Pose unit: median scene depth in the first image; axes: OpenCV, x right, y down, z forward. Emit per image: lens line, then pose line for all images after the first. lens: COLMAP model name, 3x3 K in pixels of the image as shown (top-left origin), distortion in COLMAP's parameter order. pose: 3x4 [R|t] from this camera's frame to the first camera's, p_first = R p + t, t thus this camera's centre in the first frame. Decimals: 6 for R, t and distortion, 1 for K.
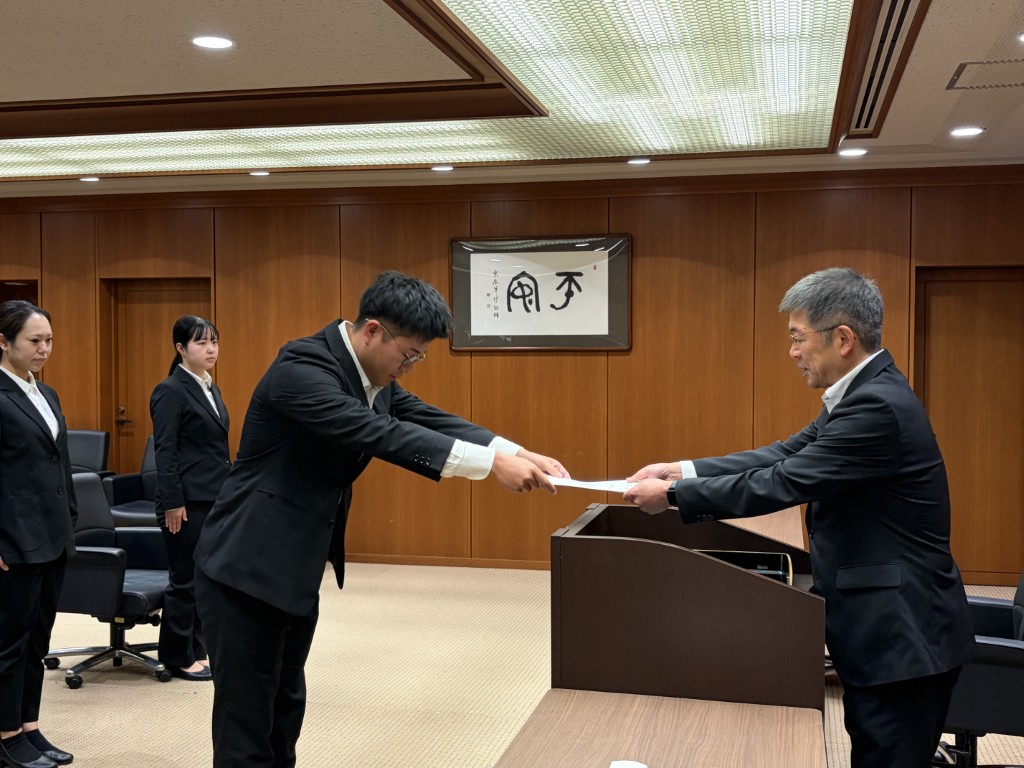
lens RADIAL K [[1189.3, 0, 512.0], [0, 1189.3, 384.0], [0, 0, 1]] dist [0.016990, 0.016576]
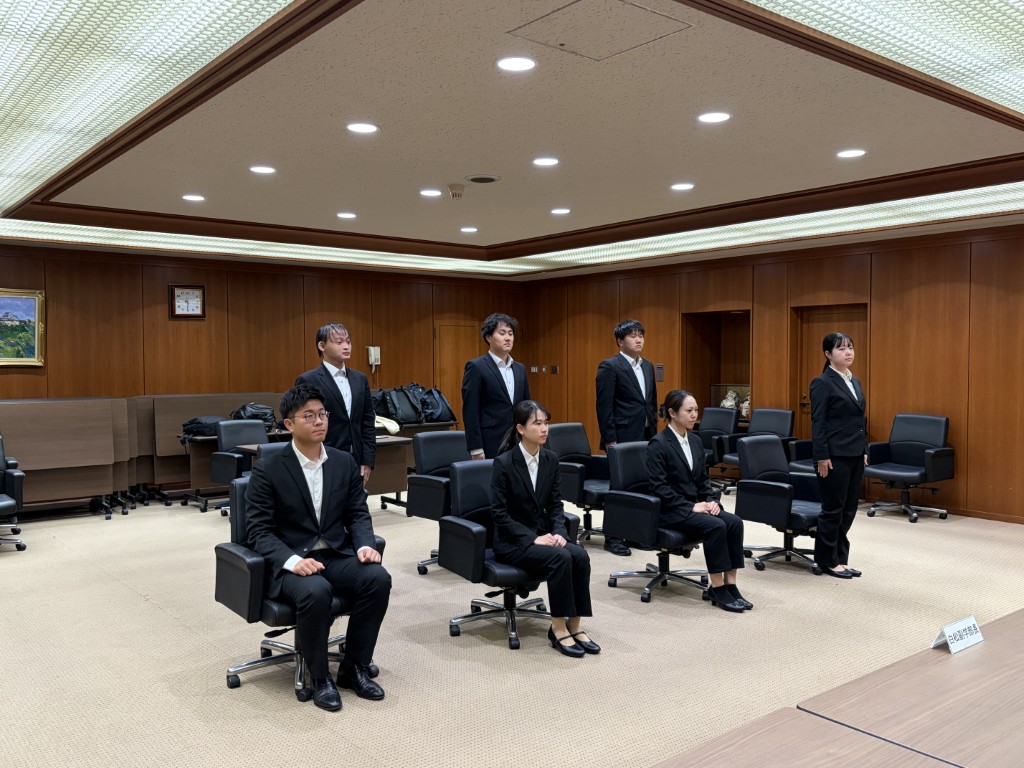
lens RADIAL K [[882.8, 0, 512.0], [0, 882.8, 384.0], [0, 0, 1]] dist [0.002256, 0.001626]
pose [[0.789197, 0.011526, -0.614032, 0.084775], [-0.009052, 0.999934, 0.007135, 0.003433], [0.614073, -0.000073, 0.789249, -0.116307]]
